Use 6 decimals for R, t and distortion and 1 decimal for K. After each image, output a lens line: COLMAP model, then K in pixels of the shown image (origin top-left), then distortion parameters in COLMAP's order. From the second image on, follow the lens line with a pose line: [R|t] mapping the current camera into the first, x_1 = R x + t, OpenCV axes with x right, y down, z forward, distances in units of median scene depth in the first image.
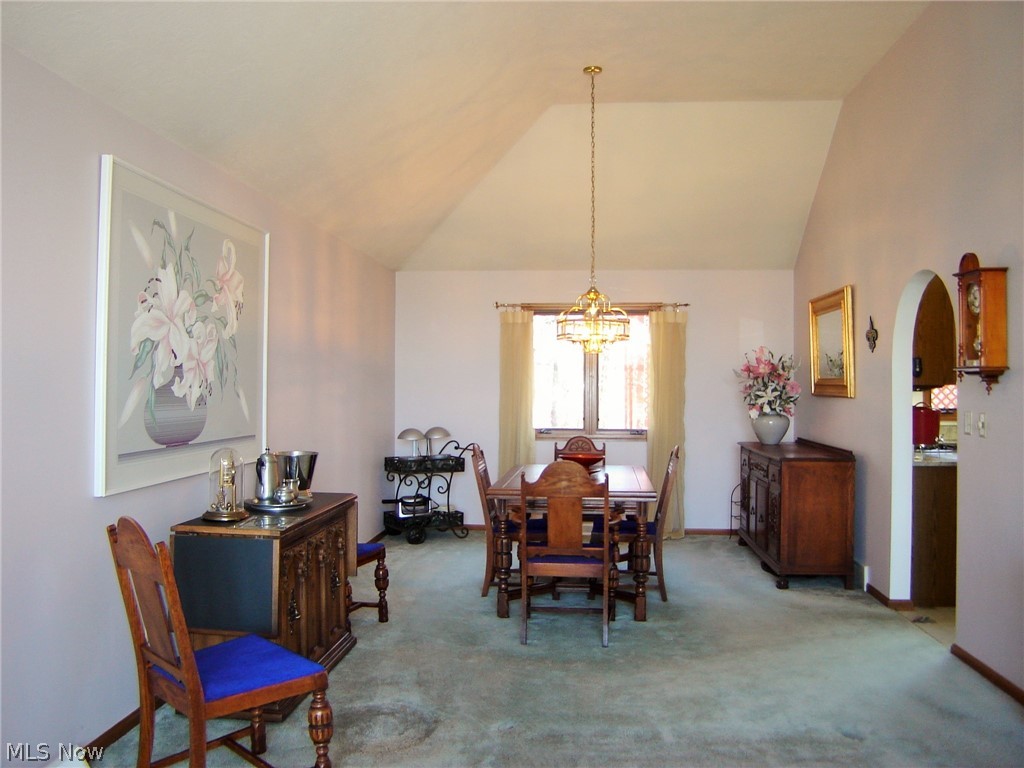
lens RADIAL K [[827.8, 0, 511.9], [0, 827.8, 382.3], [0, 0, 1]] dist [-0.087895, 0.023304]
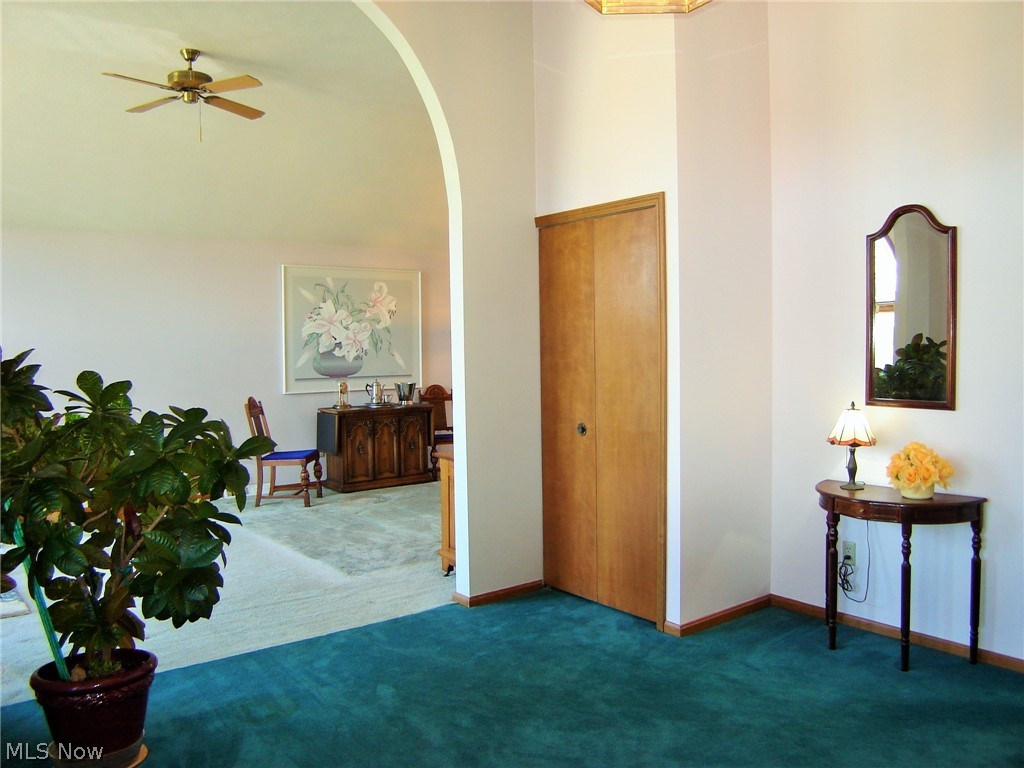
lens RADIAL K [[827.8, 0, 513.0], [0, 827.8, 383.2], [0, 0, 1]] dist [-0.087895, 0.023304]
pose [[0.671236, 0.023316, -0.740877, 1.675358], [0.016608, 0.998781, 0.046479, -0.006269], [0.741057, -0.043503, 0.670031, -0.210368]]
